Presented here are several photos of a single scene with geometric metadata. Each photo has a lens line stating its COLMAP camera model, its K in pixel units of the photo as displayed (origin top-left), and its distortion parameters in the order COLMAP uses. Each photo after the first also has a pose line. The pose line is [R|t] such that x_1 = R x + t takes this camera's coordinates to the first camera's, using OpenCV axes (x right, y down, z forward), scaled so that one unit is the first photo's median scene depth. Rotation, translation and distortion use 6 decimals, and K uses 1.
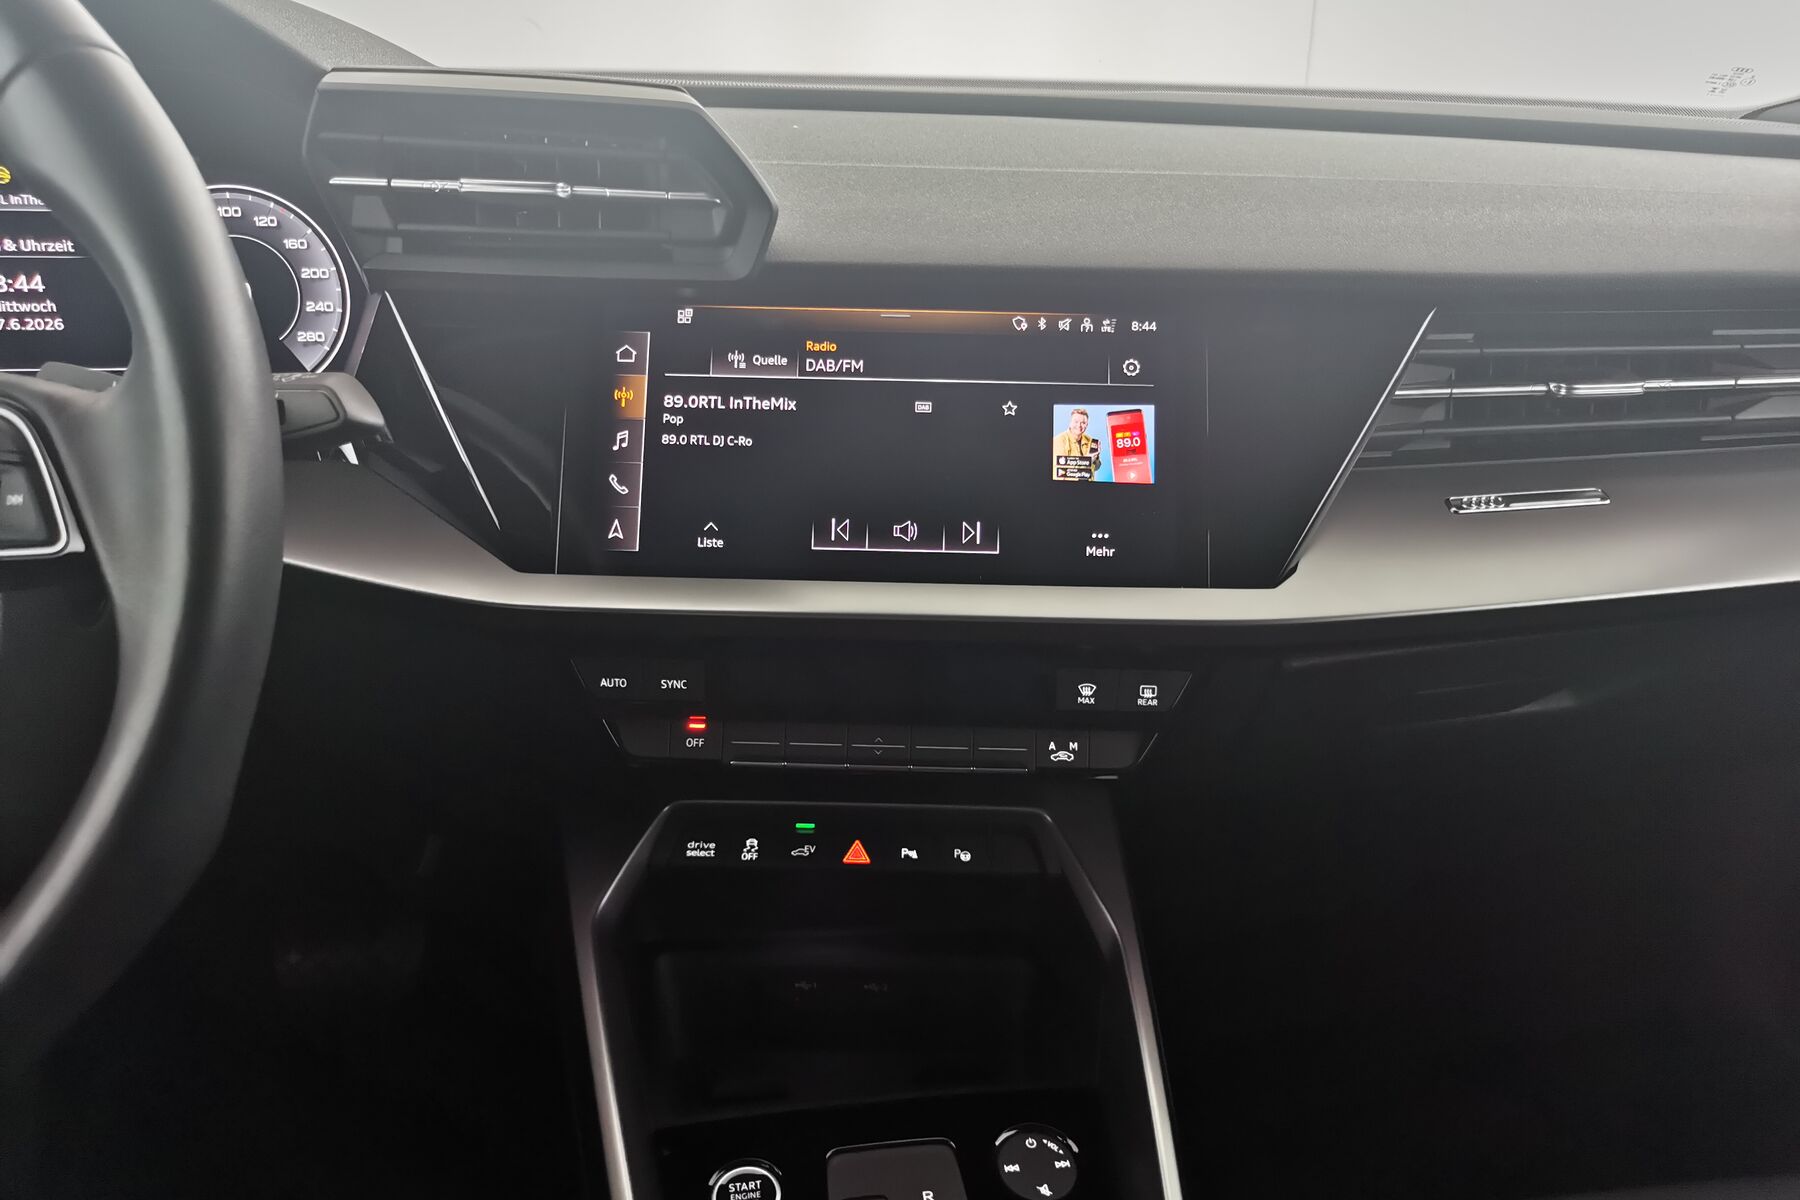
lens RADIAL K [[1379.1, 0, 900.0], [0, 1379.1, 600.0], [0, 0, 1]] dist [0.009287, -0.006629]
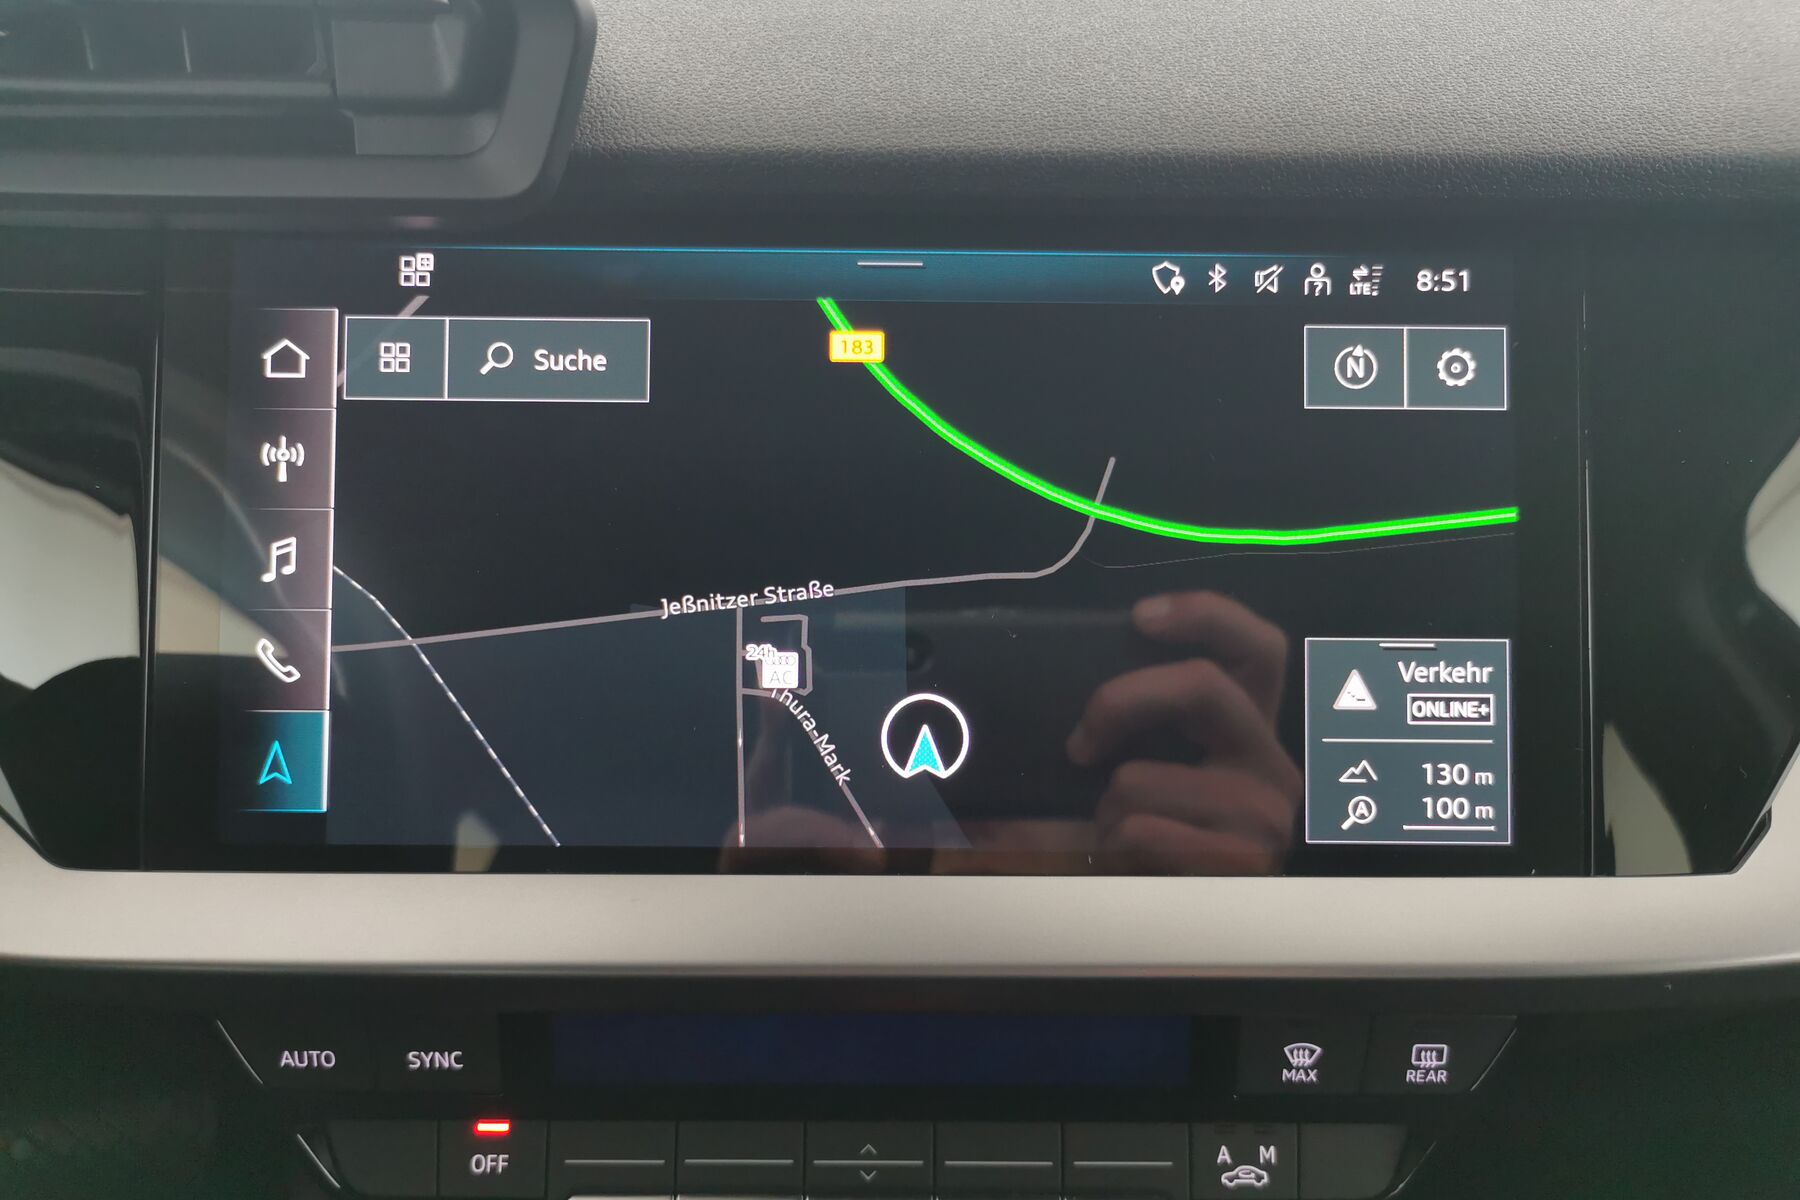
lens RADIAL K [[1428.4, 0, 900.0], [0, 1428.4, 600.0], [0, 0, 1]] dist [0.001561, -0.004080]
pose [[0.999767, -0.016872, 0.013476, -0.007849], [0.015260, 0.993609, 0.111838, -0.149704], [-0.015277, -0.111606, 0.993635, 0.529242]]
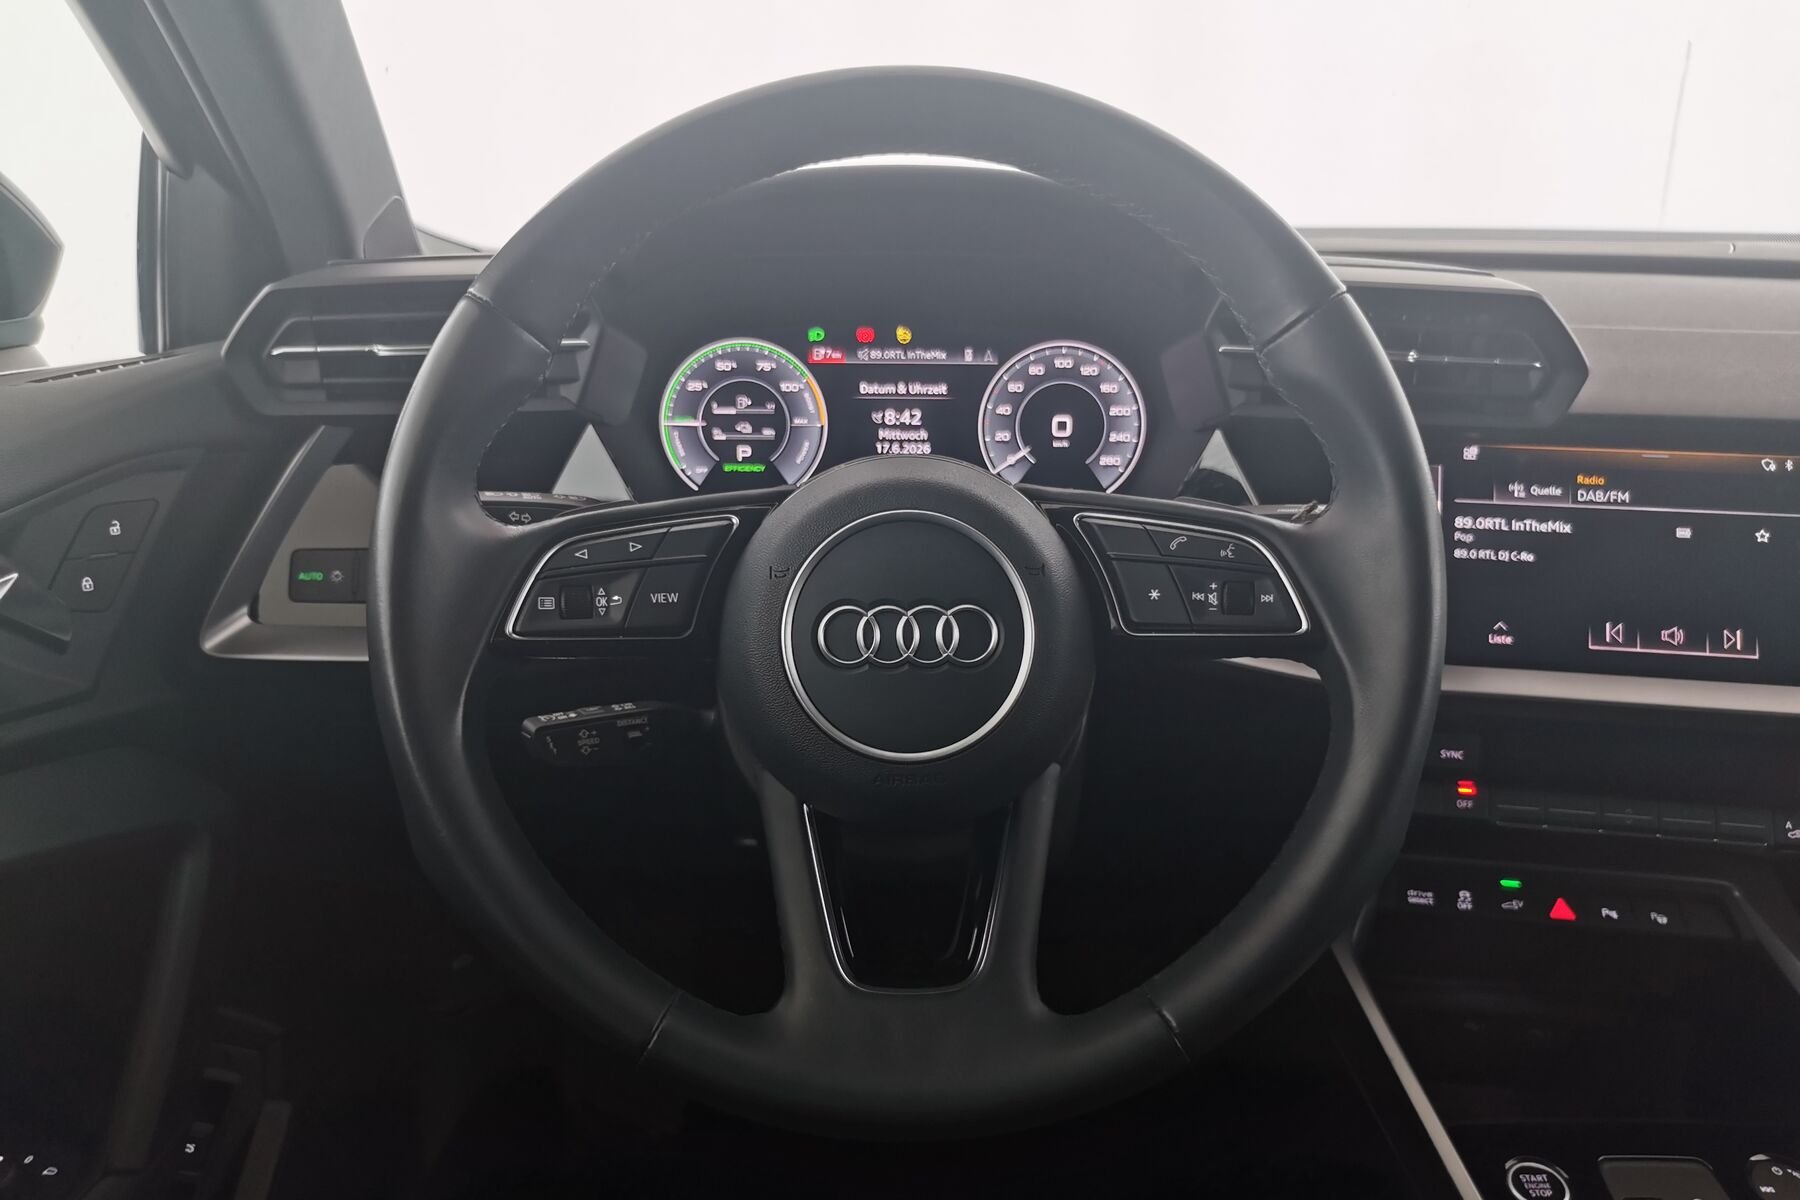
lens RADIAL K [[1379.1, 0, 900.0], [0, 1379.1, 600.0], [0, 0, 1]] dist [0.009287, -0.006629]
pose [[0.987139, 0.034798, -0.156032, -0.460099], [-0.044272, 0.997354, -0.057662, 0.017193], [0.153613, 0.063829, 0.986067, -0.279389]]
